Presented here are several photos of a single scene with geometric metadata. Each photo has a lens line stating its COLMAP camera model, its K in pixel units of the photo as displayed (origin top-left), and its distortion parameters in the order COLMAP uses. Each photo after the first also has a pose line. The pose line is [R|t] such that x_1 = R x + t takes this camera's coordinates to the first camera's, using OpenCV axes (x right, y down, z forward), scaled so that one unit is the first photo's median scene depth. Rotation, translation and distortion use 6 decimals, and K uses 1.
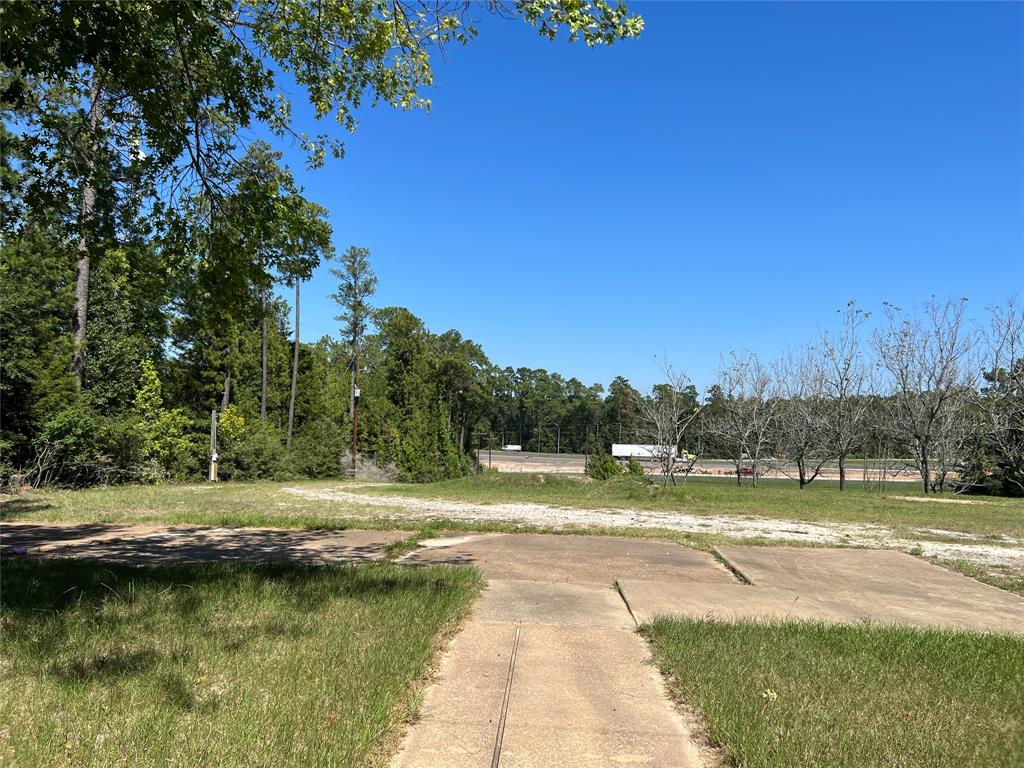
lens RADIAL K [[766.3, 0, 510.6], [0, 766.3, 386.2], [0, 0, 1]] dist [0.050139, -0.066075]
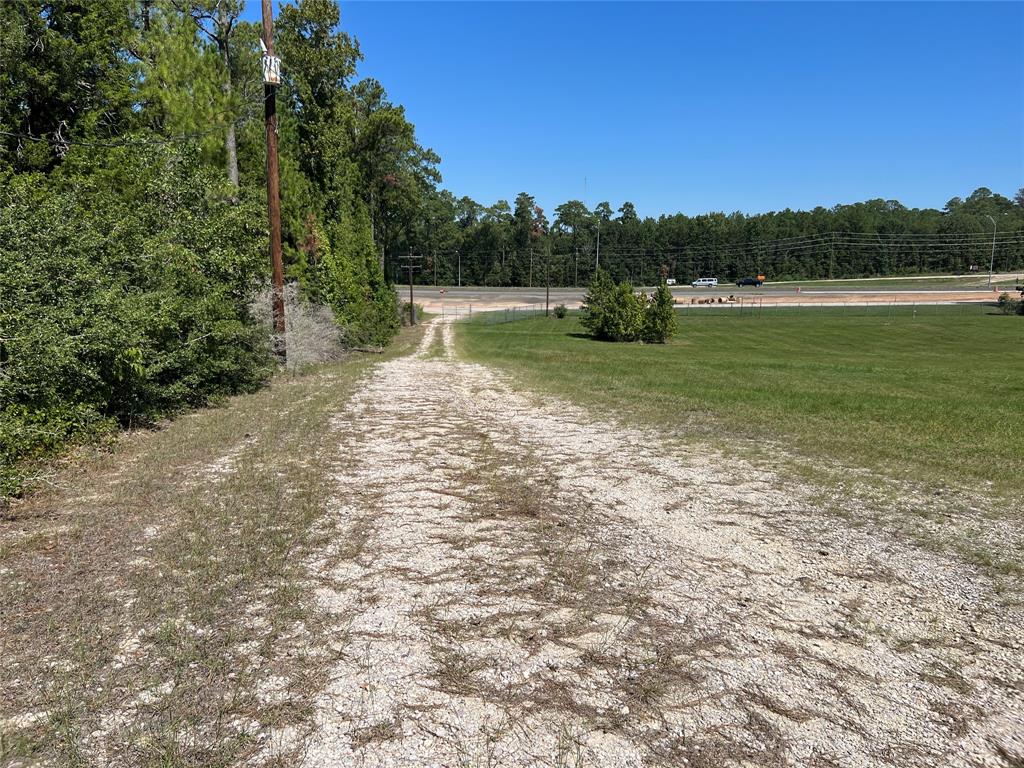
lens RADIAL K [[766.3, 0, 501.8], [0, 766.3, 381.7], [0, 0, 1]] dist [0.050139, -0.066075]
pose [[0.983791, -0.053656, 0.171102, -0.040388], [0.017135, 0.977946, 0.208154, 0.015282], [-0.178497, -0.201848, 0.963014, 0.161451]]
